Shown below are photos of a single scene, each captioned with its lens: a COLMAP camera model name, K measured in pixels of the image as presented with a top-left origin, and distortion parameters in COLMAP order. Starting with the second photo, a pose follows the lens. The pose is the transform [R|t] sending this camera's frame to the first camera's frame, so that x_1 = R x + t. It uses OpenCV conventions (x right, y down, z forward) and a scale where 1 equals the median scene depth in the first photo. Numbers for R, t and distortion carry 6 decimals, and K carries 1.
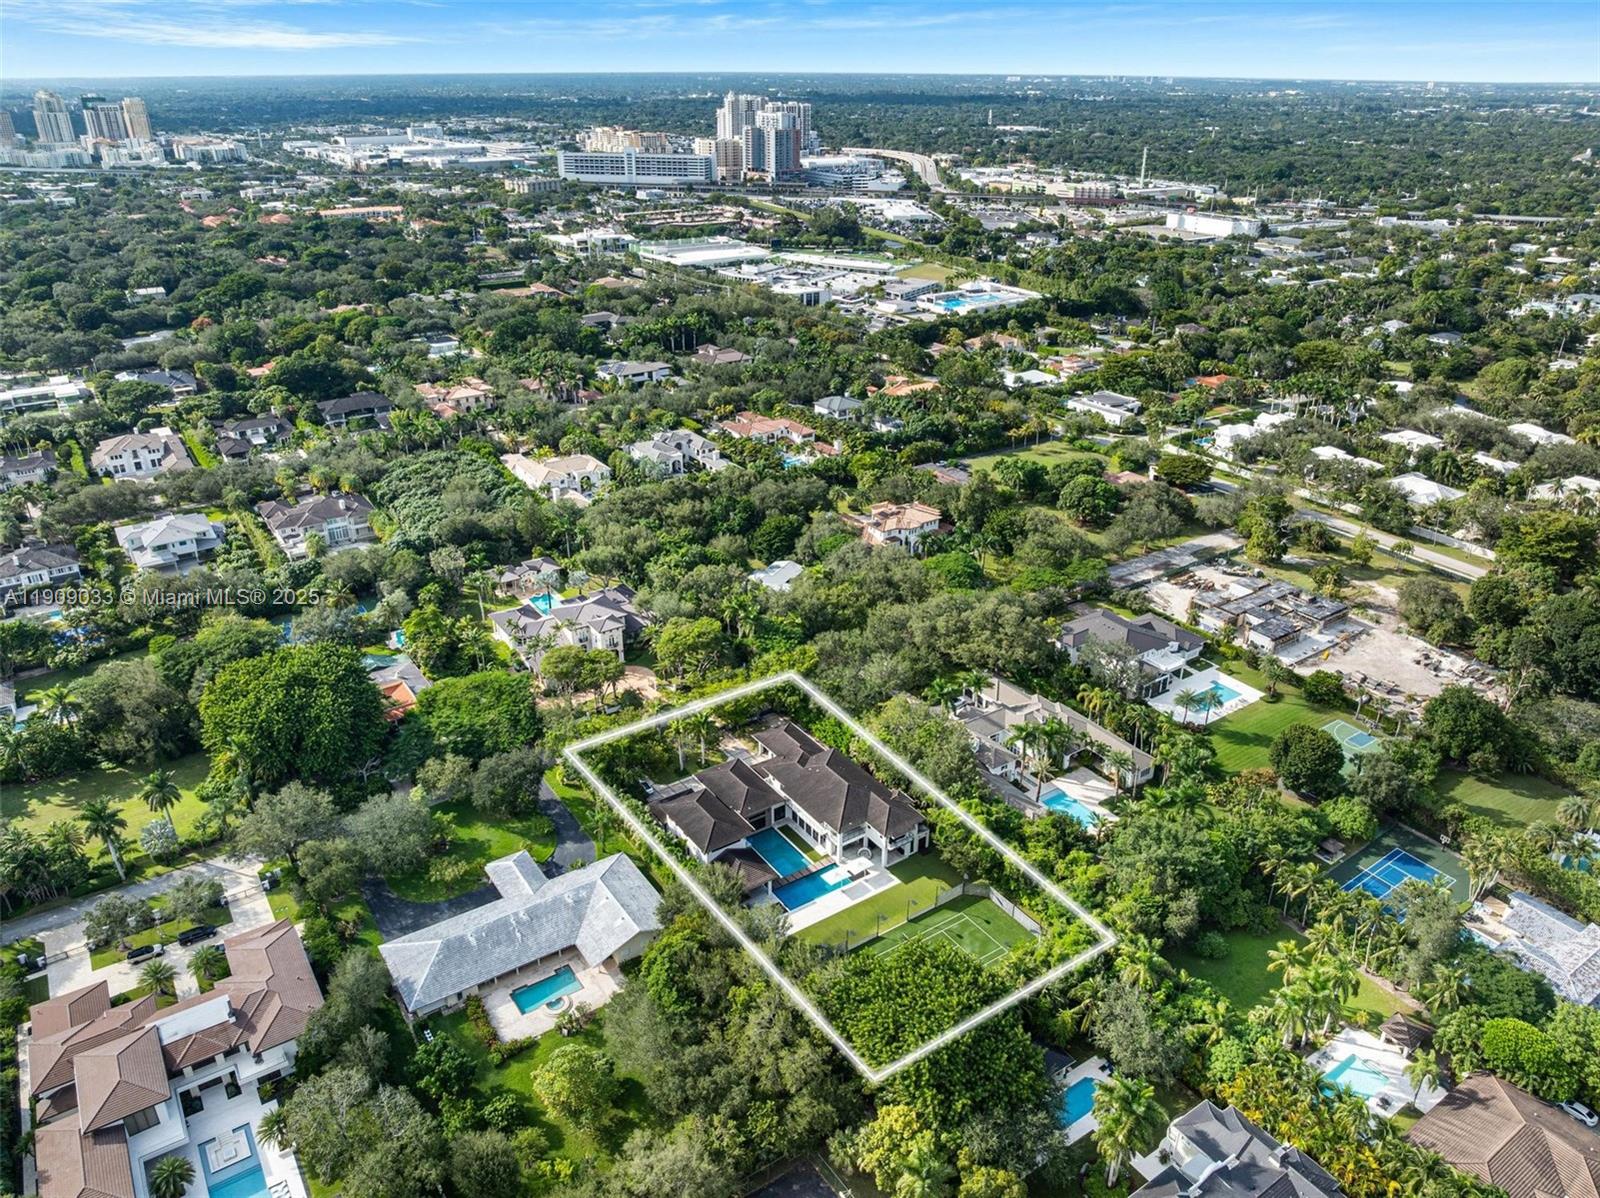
lens RADIAL K [[1107.3, 0, 800.0], [0, 1107.3, 599.0], [0, 0, 1]] dist [-0.043959, -0.000149]
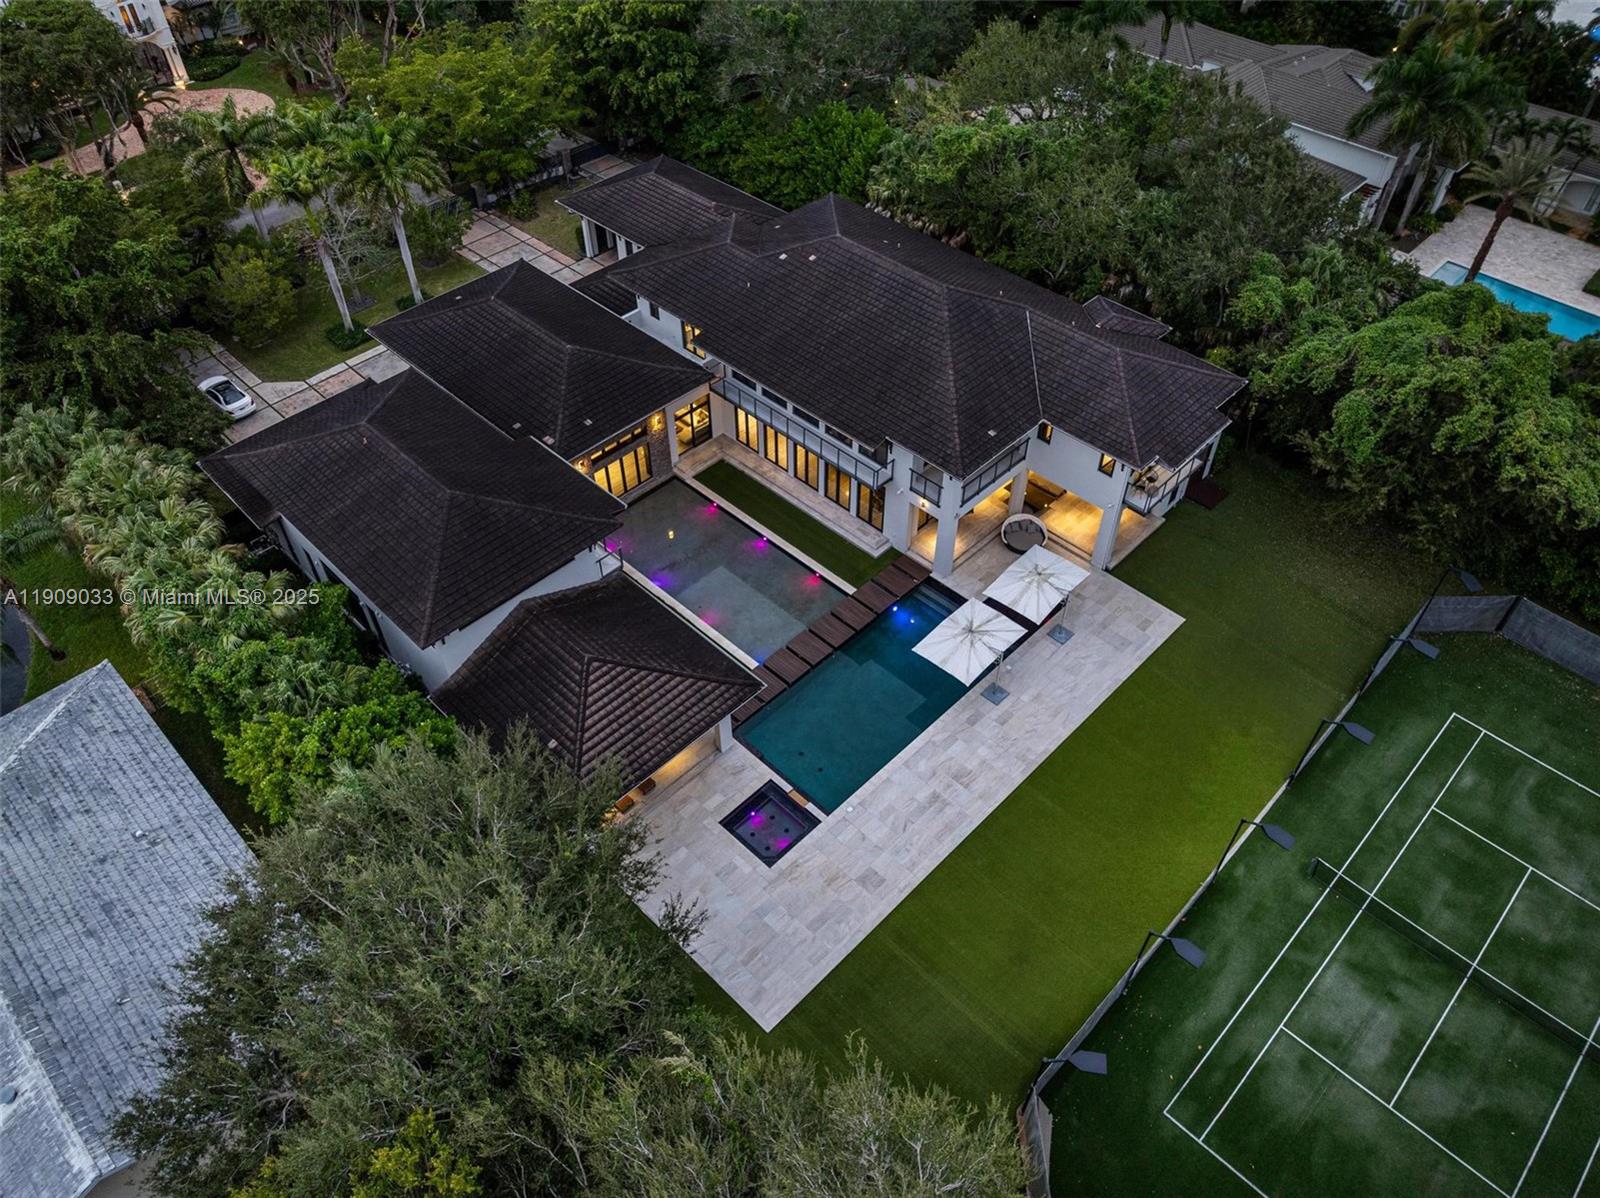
lens RADIAL K [[1107.3, 0, 800.0], [0, 1107.3, 599.0], [0, 0, 1]] dist [-0.043959, -0.000149]
pose [[0.979620, -0.146886, 0.137001, -0.034899], [0.089058, 0.928995, 0.359217, 0.124925], [-0.180038, -0.339695, 0.923143, 0.660996]]
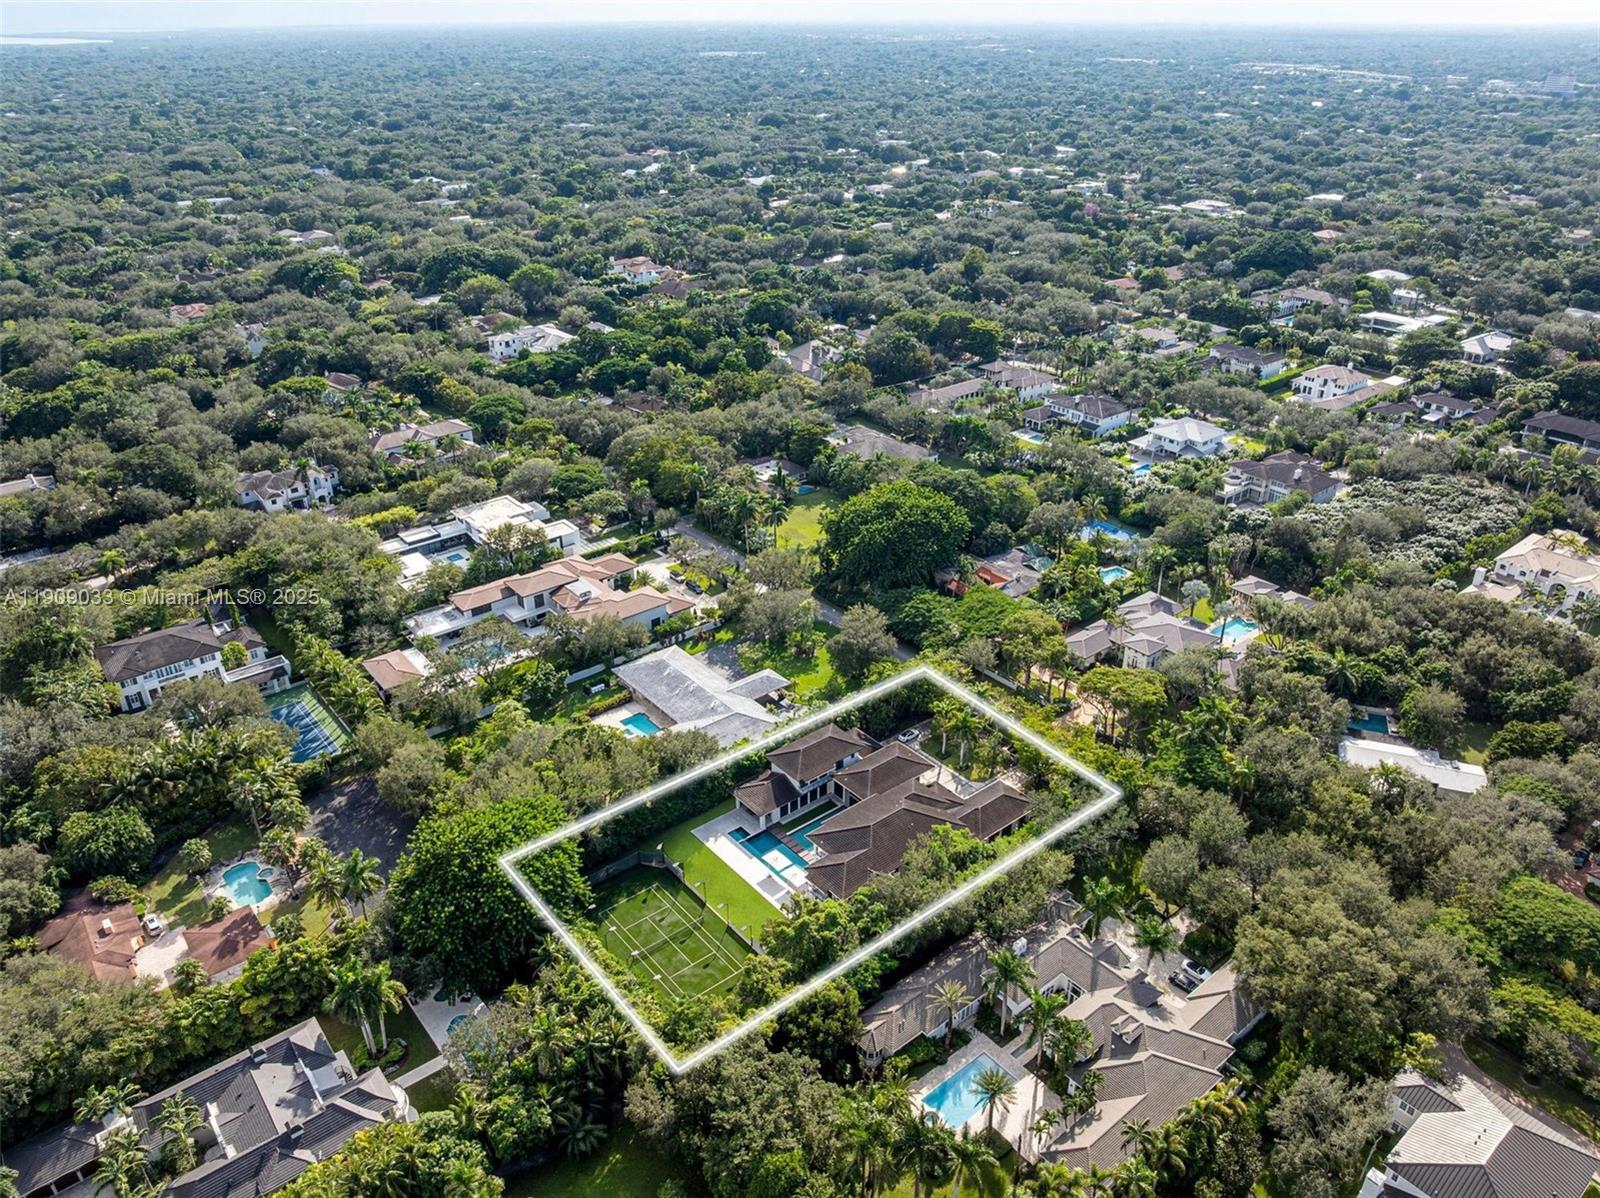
lens RADIAL K [[1107.3, 0, 800.0], [0, 1107.3, 599.0], [0, 0, 1]] dist [-0.043959, -0.000149]
pose [[0.099323, 0.468305, -0.877966, 0.669761], [-0.432040, 0.815118, 0.385906, -0.275072], [0.896368, 0.340988, 0.283287, 0.568168]]
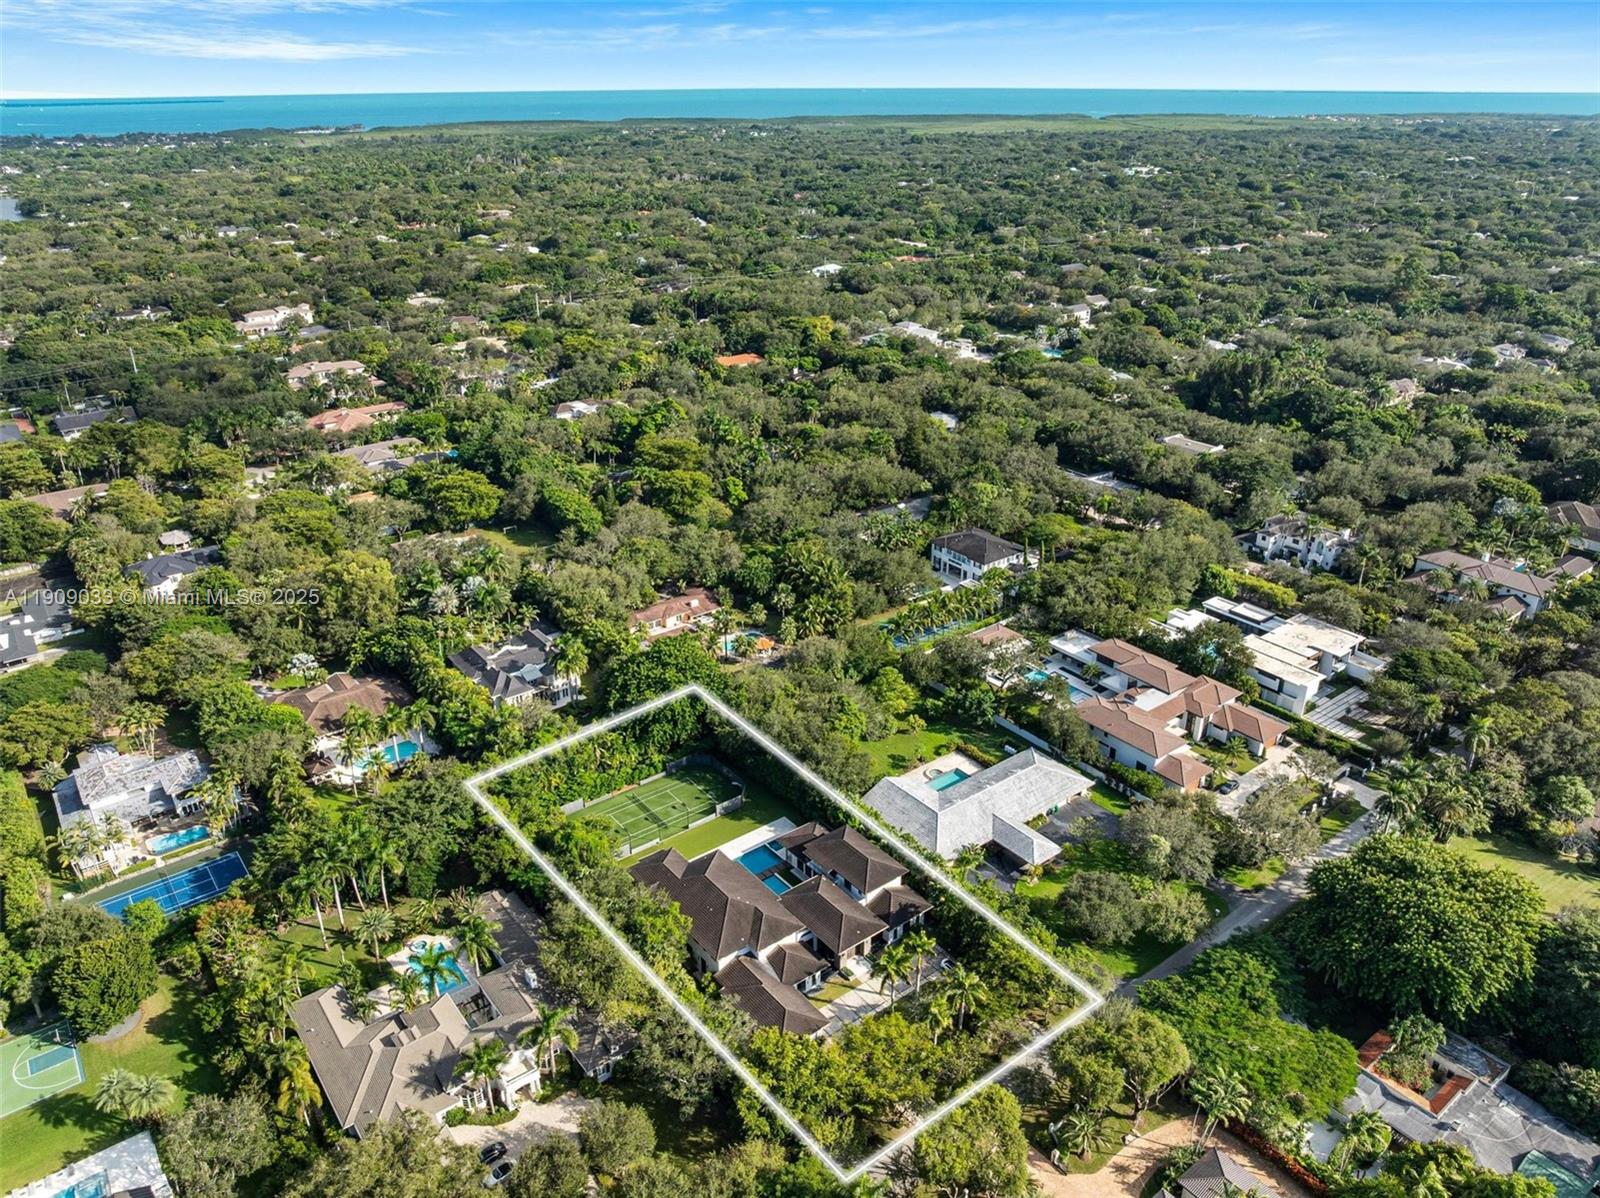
lens RADIAL K [[1107.3, 0, 800.0], [0, 1107.3, 599.0], [0, 0, 1]] dist [-0.043959, -0.000149]
pose [[-0.997950, 0.029011, -0.057053, -0.008451], [-0.025472, 0.637730, 0.769838, -0.584258], [0.058718, 0.769713, -0.635684, 1.263832]]
